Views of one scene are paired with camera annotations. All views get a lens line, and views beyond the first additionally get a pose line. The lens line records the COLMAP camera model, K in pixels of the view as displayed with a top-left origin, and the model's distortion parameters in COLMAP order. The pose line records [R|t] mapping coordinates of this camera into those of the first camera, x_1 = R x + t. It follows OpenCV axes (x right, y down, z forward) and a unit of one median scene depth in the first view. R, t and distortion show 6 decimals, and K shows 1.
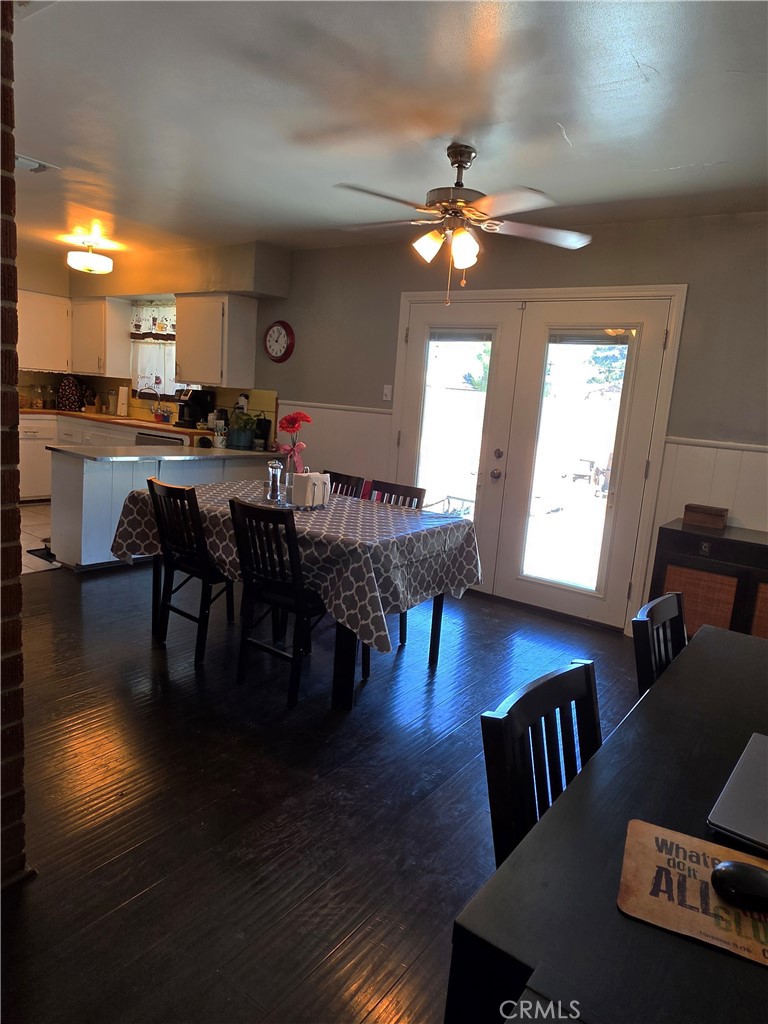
lens RADIAL K [[657.9, 0, 383.5], [0, 657.9, 509.2], [0, 0, 1]] dist [-0.003400, 0.000887]
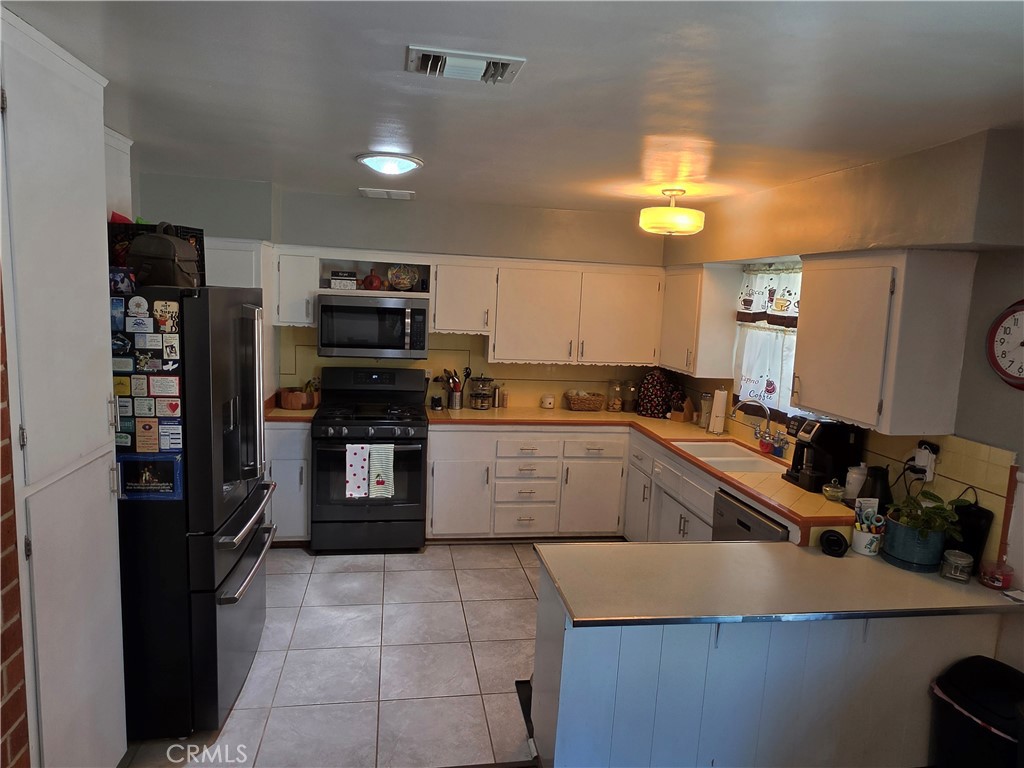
lens RADIAL K [[657.9, 0, 512.6], [0, 657.9, 382.9], [0, 0, 1]] dist [-0.003400, 0.000887]
pose [[0.724550, 0.044665, -0.687774, -0.093665], [-0.105009, 0.993402, -0.046111, -0.151785], [0.681176, 0.105632, 0.724459, 0.394312]]
